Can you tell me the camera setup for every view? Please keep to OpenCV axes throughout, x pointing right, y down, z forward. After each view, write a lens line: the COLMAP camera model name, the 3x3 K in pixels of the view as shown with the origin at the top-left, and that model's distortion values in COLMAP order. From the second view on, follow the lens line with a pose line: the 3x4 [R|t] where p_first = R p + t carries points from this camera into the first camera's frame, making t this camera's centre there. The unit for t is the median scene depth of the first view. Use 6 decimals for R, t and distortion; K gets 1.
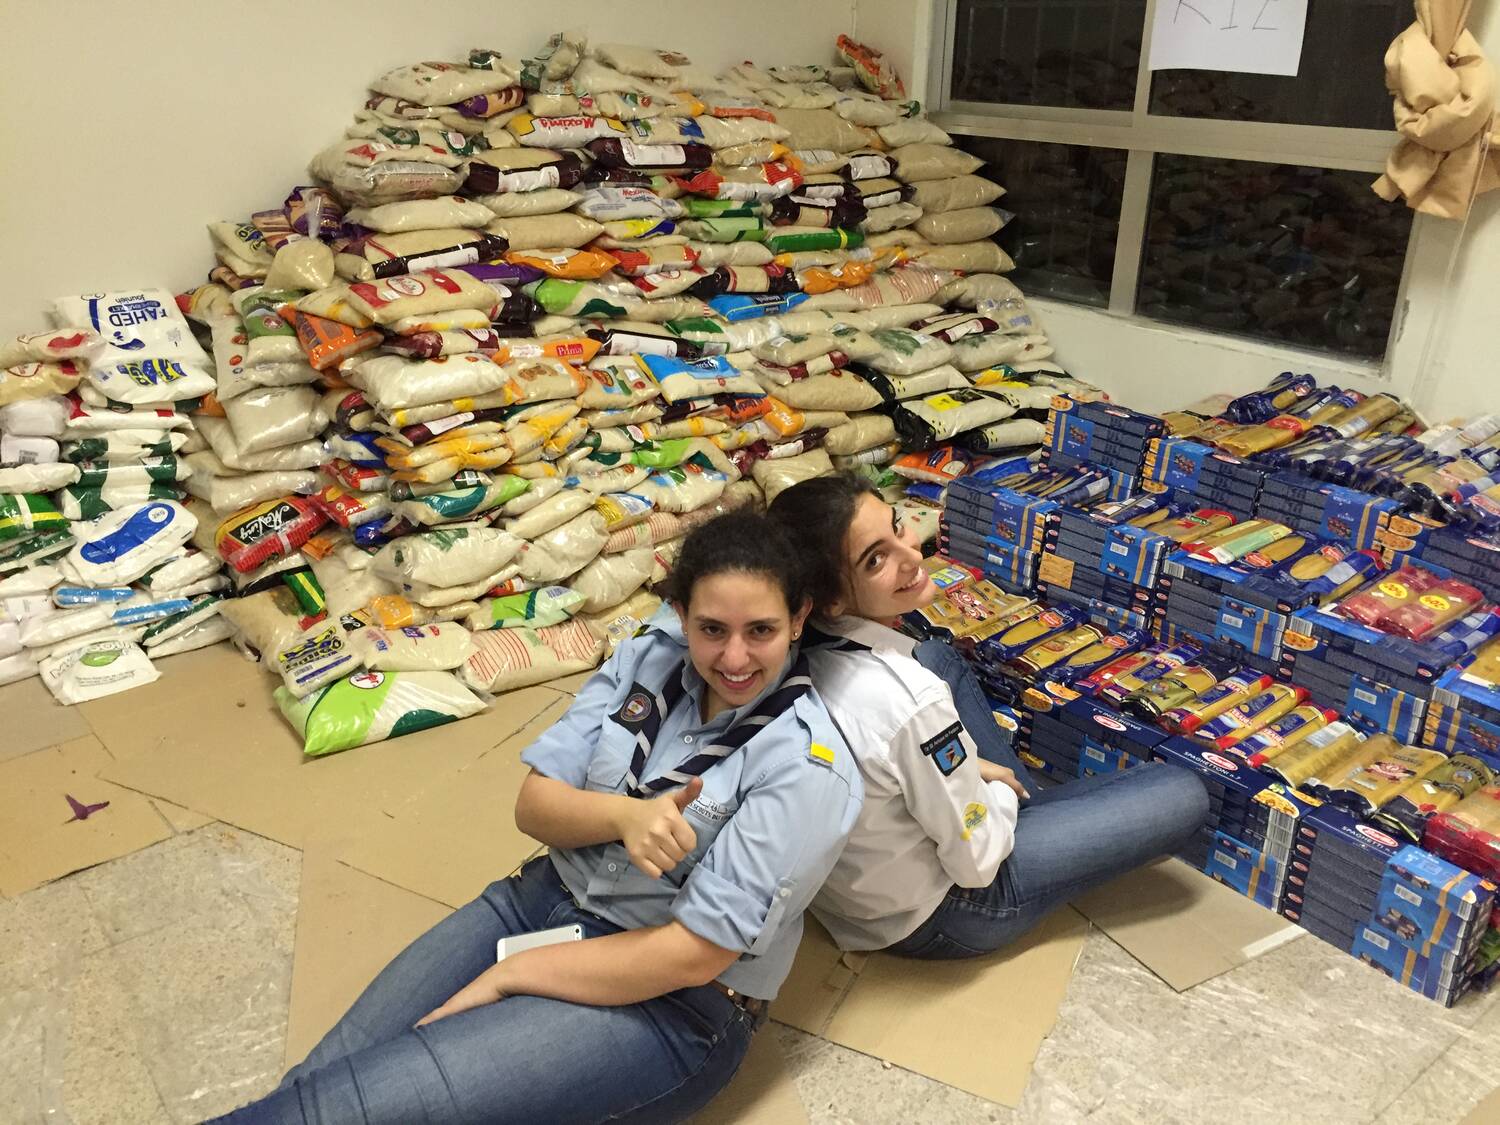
lens RADIAL K [[1277.1, 0, 750.0], [0, 1277.1, 562.5], [0, 0, 1]] dist [0.104578, -0.158818]
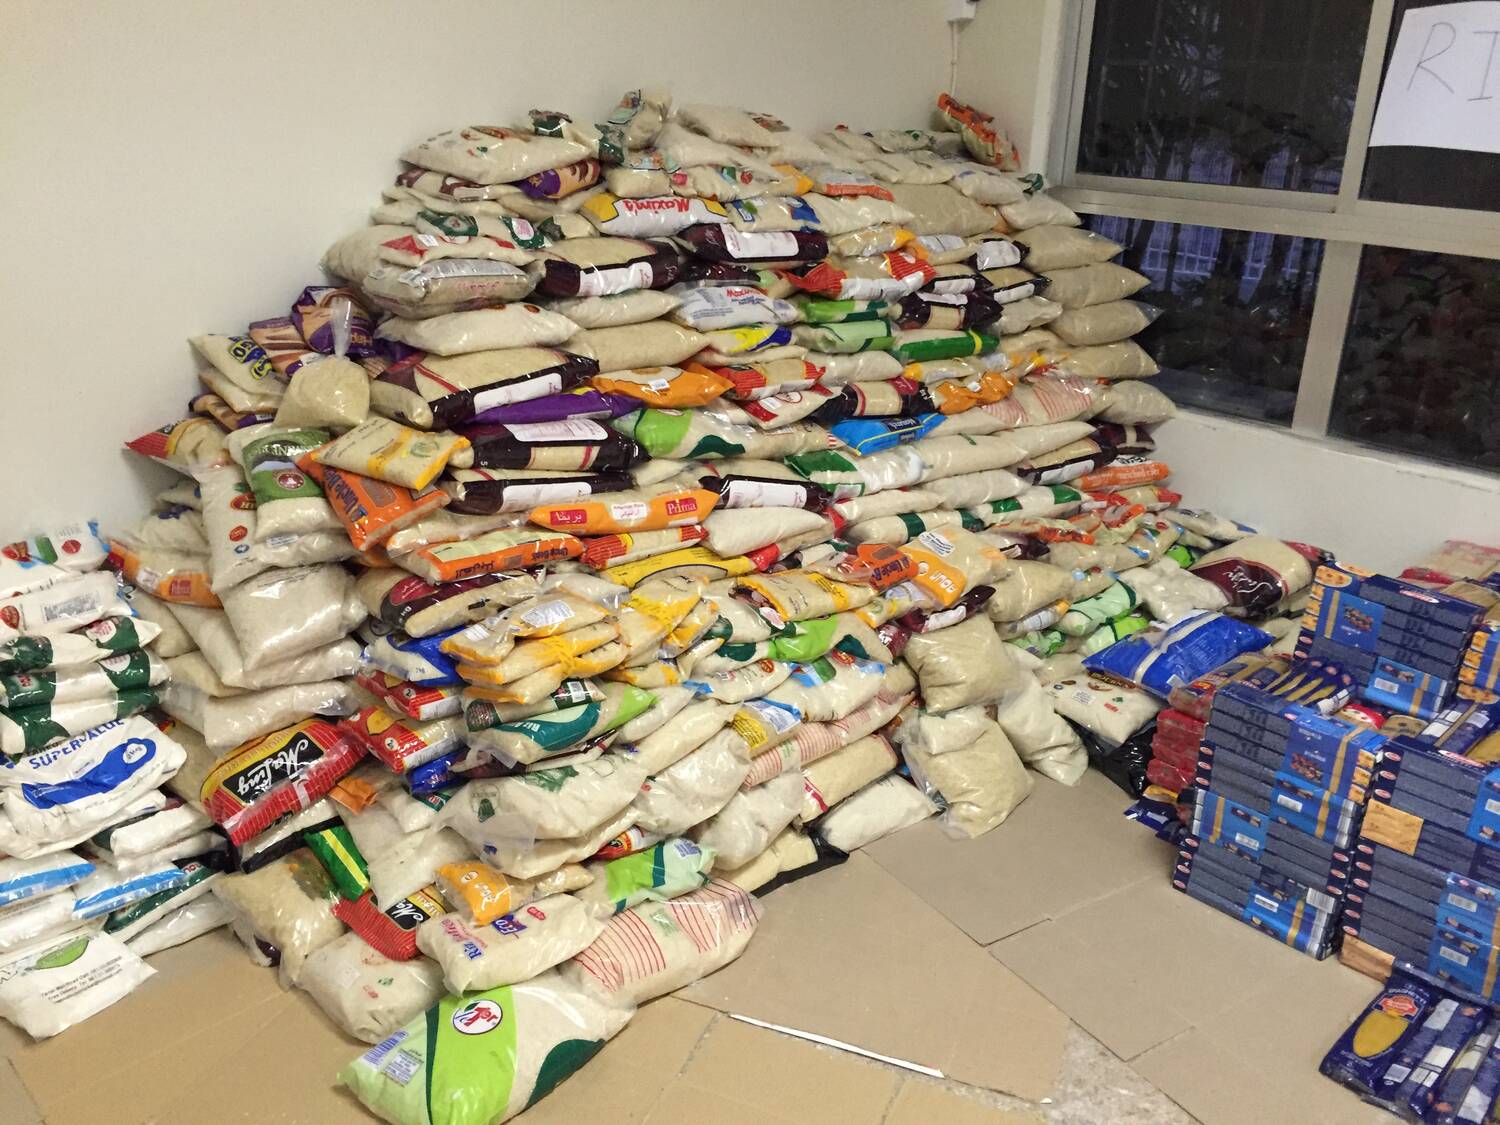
lens RADIAL K [[1277.1, 0, 750.0], [0, 1277.1, 562.5], [0, 0, 1]] dist [0.104578, -0.158818]
pose [[0.997795, -0.007401, 0.065959, -0.142550], [0.009309, 0.999546, -0.028669, -0.104506], [-0.065717, 0.029220, 0.997410, 0.232601]]
